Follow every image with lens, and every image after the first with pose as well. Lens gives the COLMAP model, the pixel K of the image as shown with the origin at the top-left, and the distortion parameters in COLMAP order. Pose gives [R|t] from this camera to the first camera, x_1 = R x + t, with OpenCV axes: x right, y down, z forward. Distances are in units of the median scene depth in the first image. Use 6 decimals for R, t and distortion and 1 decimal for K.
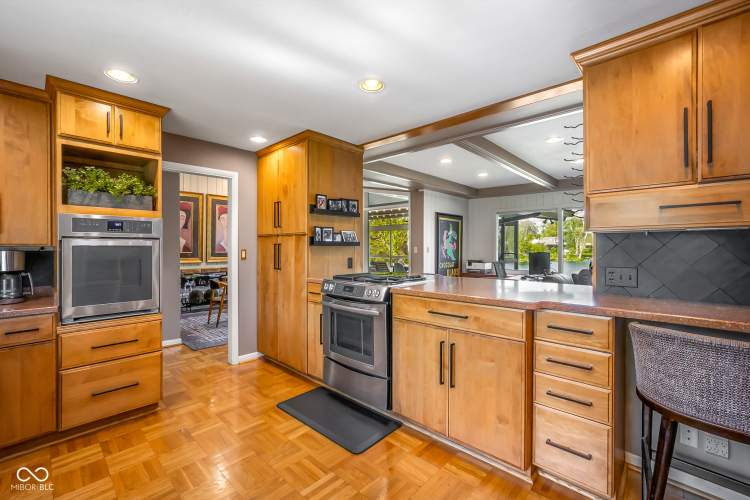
lens RADIAL K [[333.2, 0, 375.0], [0, 333.2, 248.9], [0, 0, 1]] dist [0.003777, 0.000701]
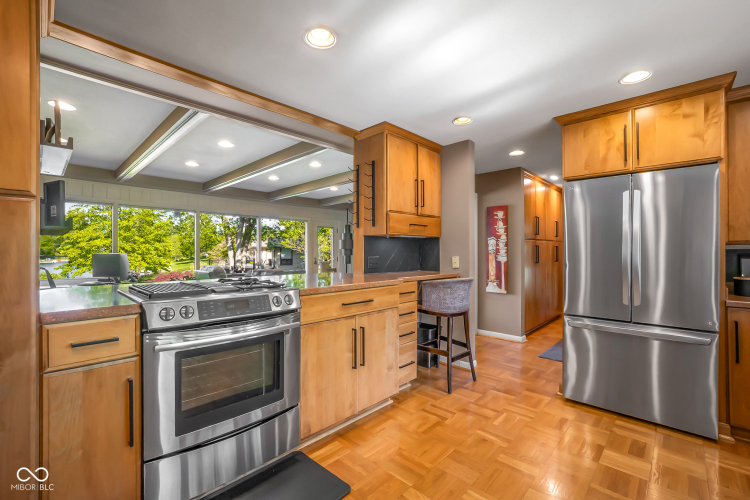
lens RADIAL K [[333.2, 0, 374.4], [0, 333.2, 249.9], [0, 0, 1]] dist [0.003777, 0.000701]
pose [[-0.009984, 0.001588, 0.999949, -0.873848], [-0.001387, 0.999998, -0.001602, 0.024679], [-0.999949, -0.001403, -0.009982, 0.944396]]
